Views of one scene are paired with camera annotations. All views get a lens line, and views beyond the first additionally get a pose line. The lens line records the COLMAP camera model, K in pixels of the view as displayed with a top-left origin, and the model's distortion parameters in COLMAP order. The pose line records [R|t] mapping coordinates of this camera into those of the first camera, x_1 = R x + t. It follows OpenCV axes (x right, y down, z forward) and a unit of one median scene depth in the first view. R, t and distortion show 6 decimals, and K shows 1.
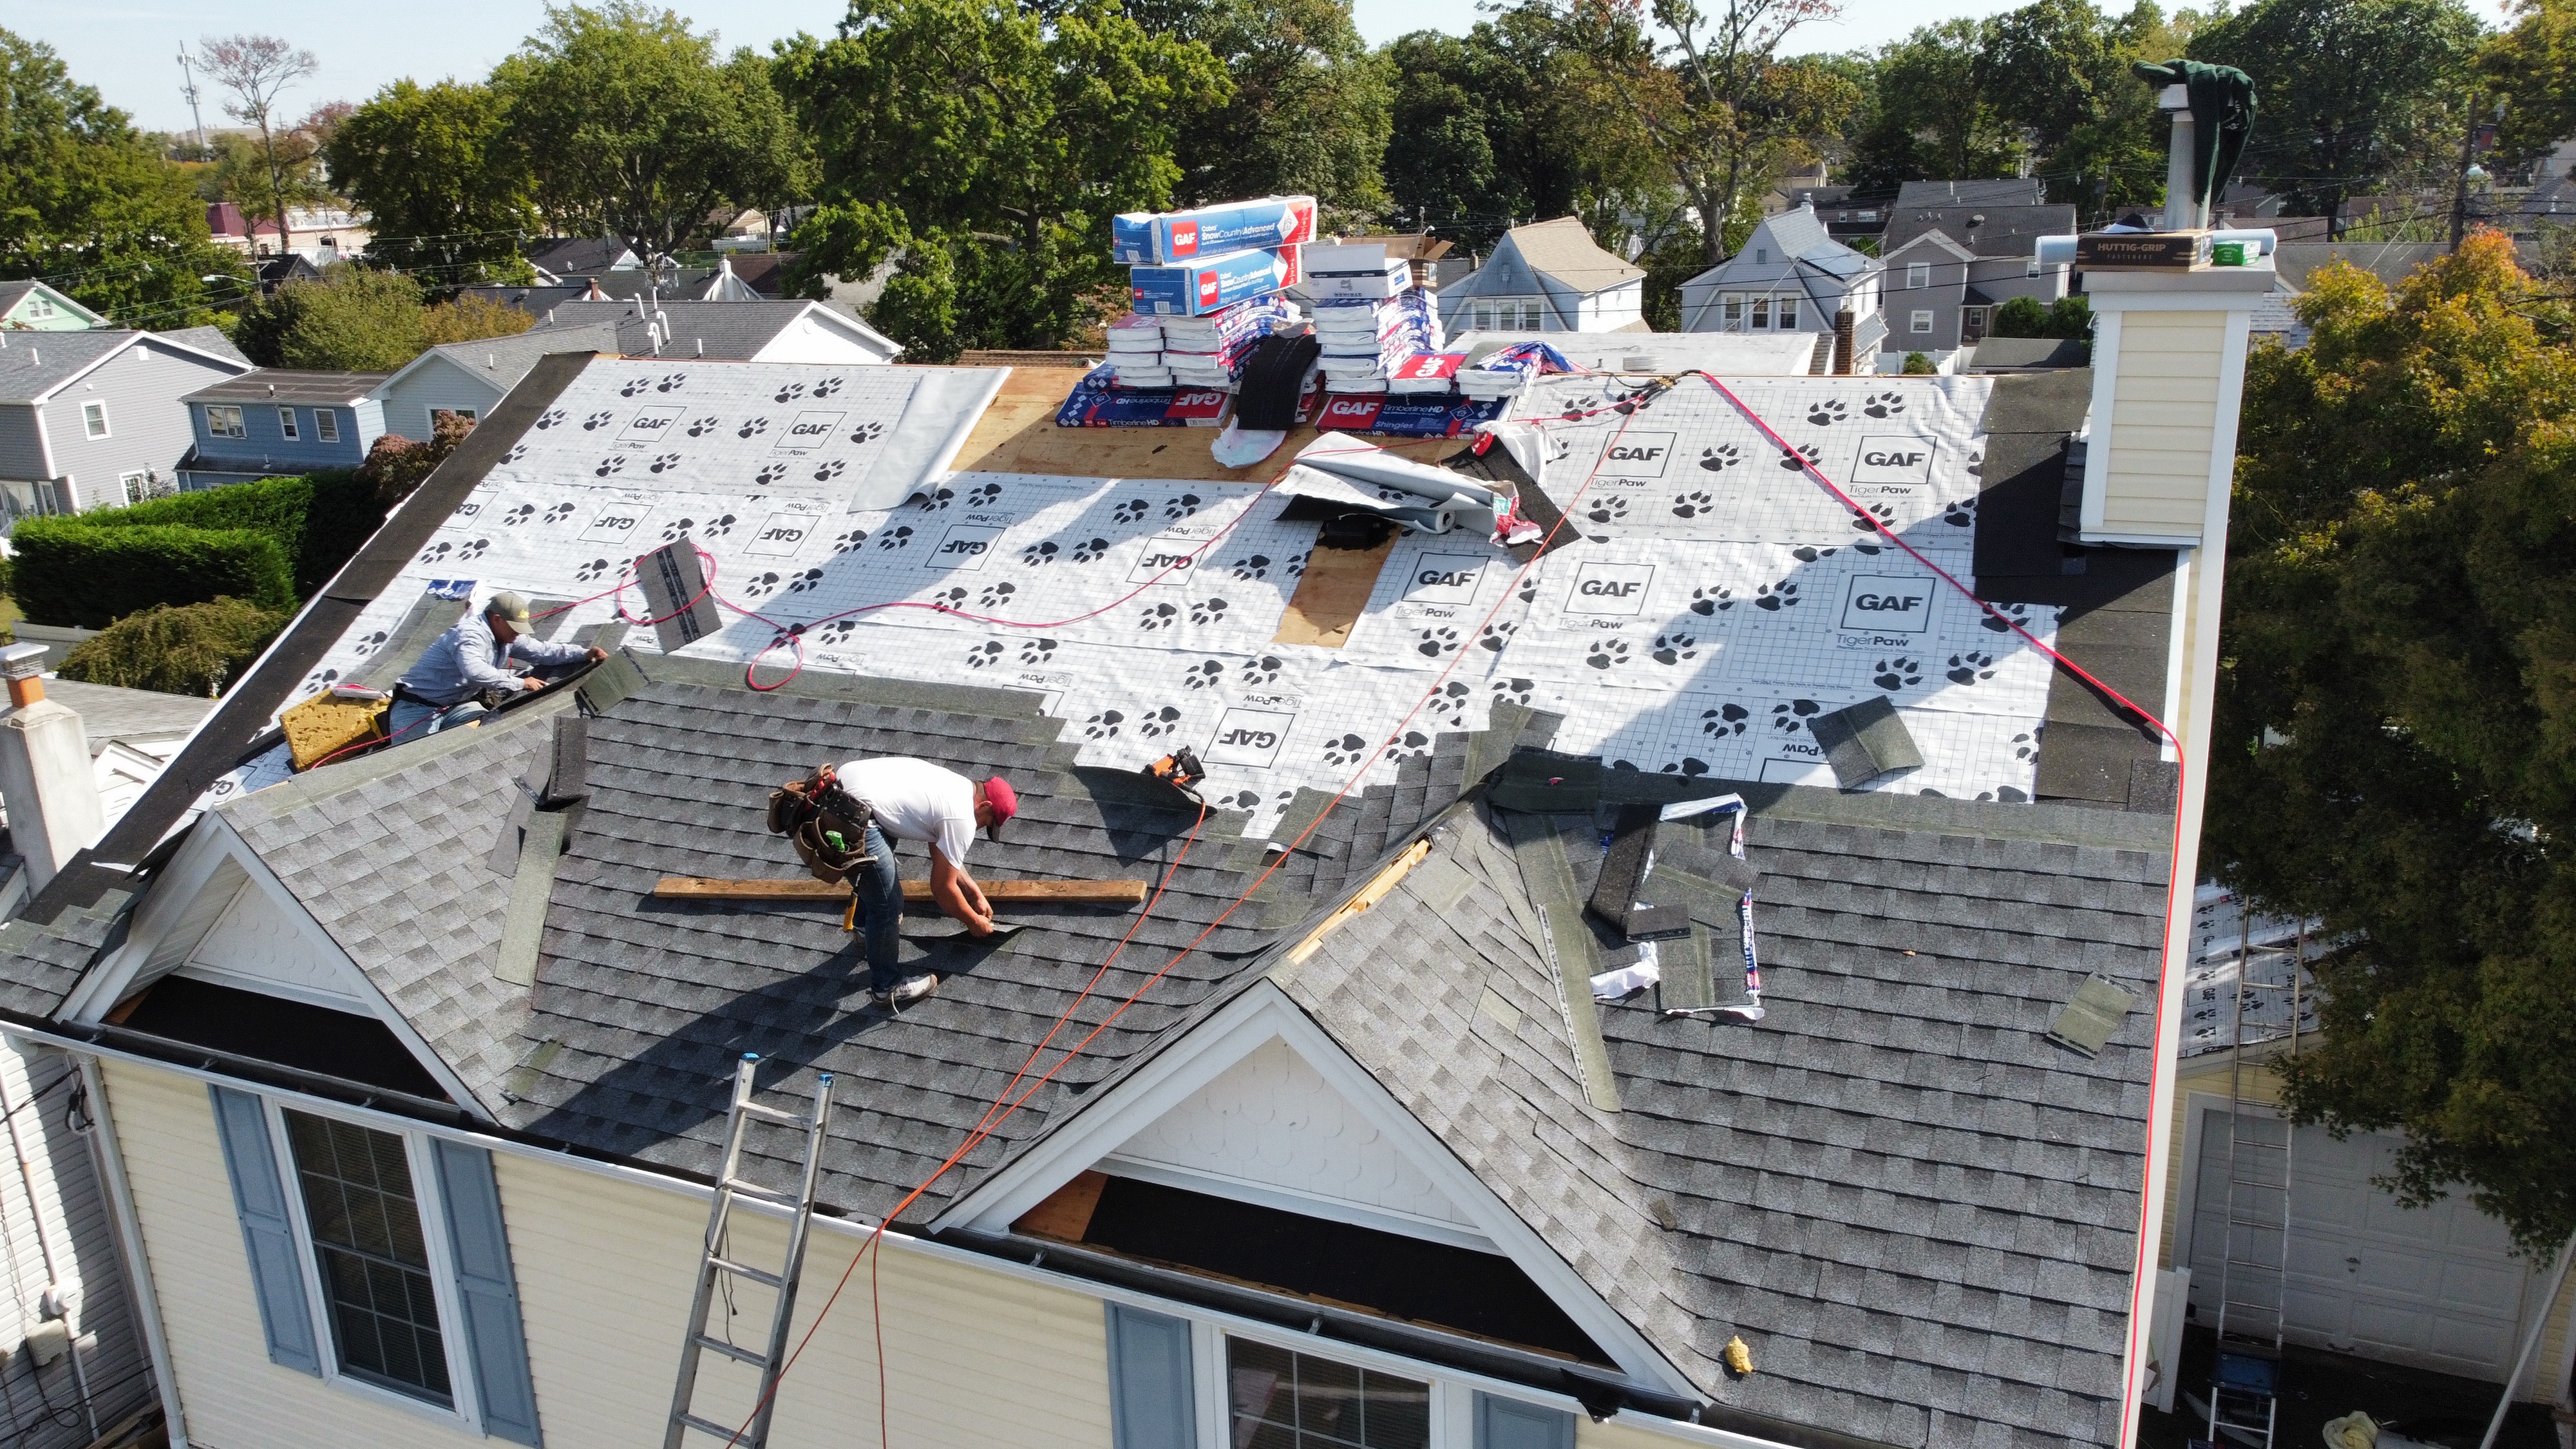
lens RADIAL K [[1962.7, 0, 1281.9], [0, 1962.7, 728.4], [0, 0, 1]] dist [-0.009743, 0.013972]
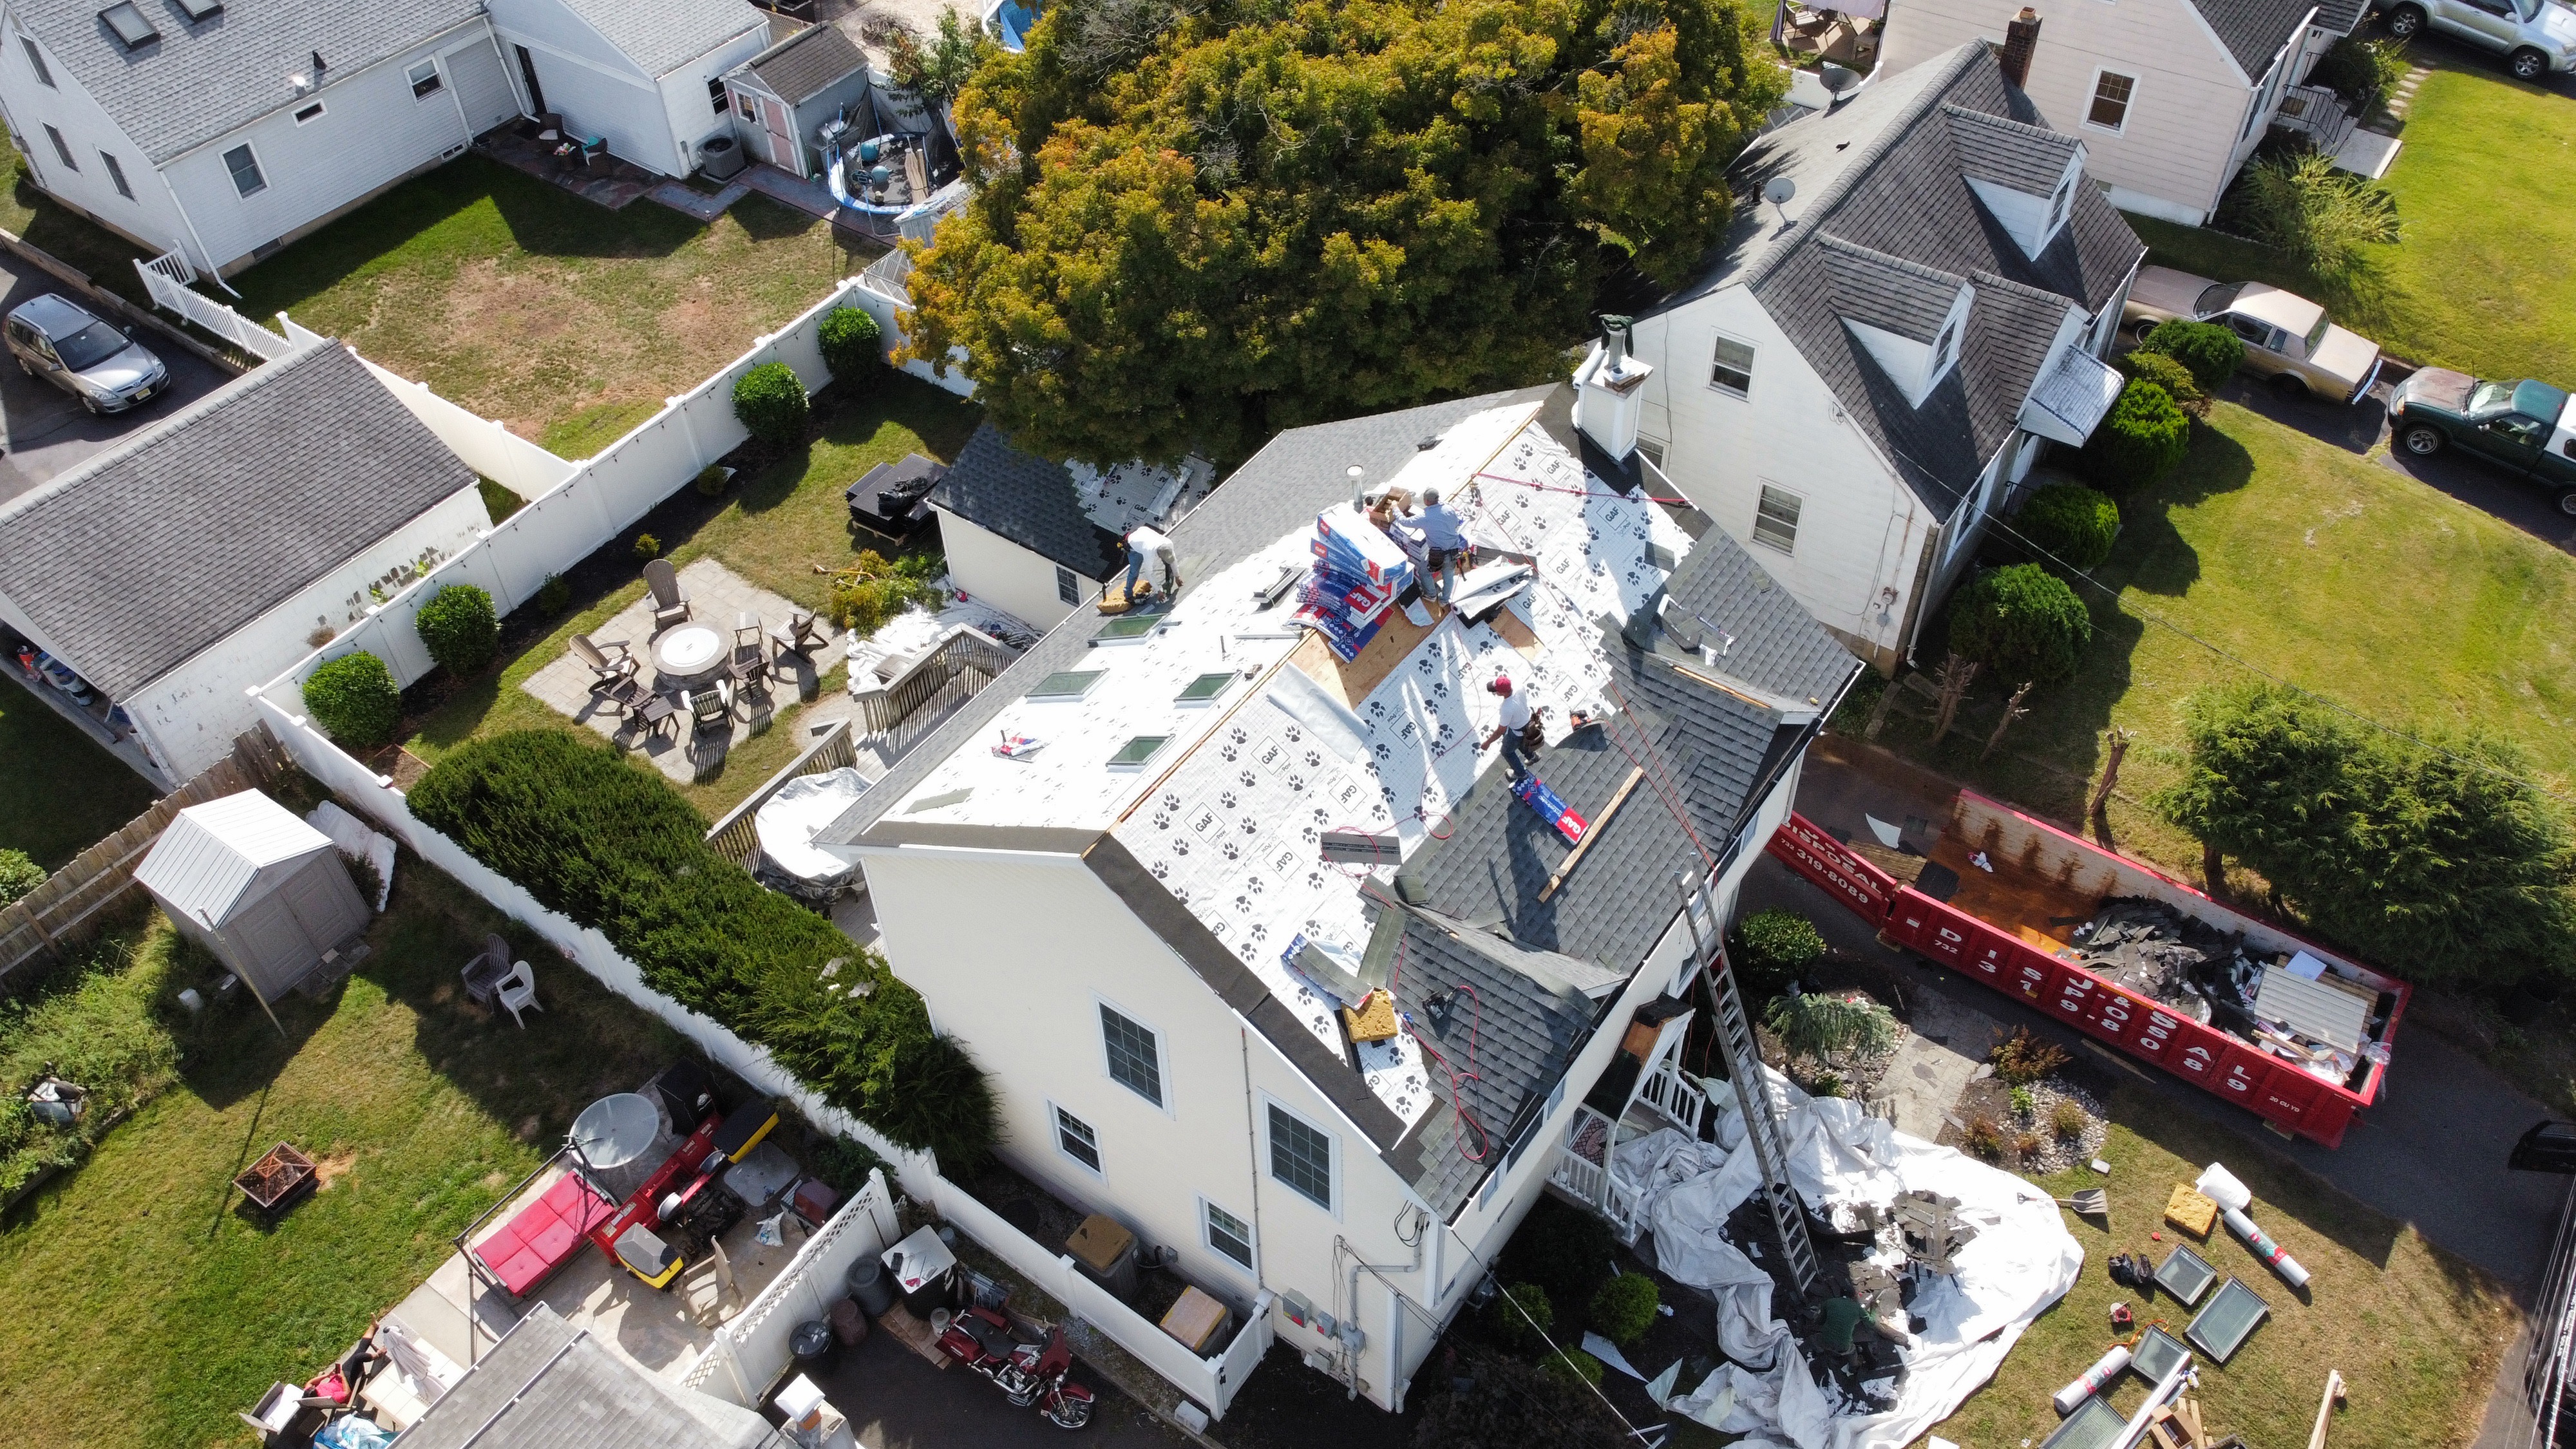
lens RADIAL K [[1962.7, 0, 1286.2], [0, 1962.7, 718.1], [0, 0, 1]] dist [-0.009743, 0.013972]
pose [[0.186007, -0.663776, 0.724433, -1.778965], [0.306823, 0.739670, 0.598956, -1.467352], [-0.933414, 0.110863, 0.341246, 0.396090]]
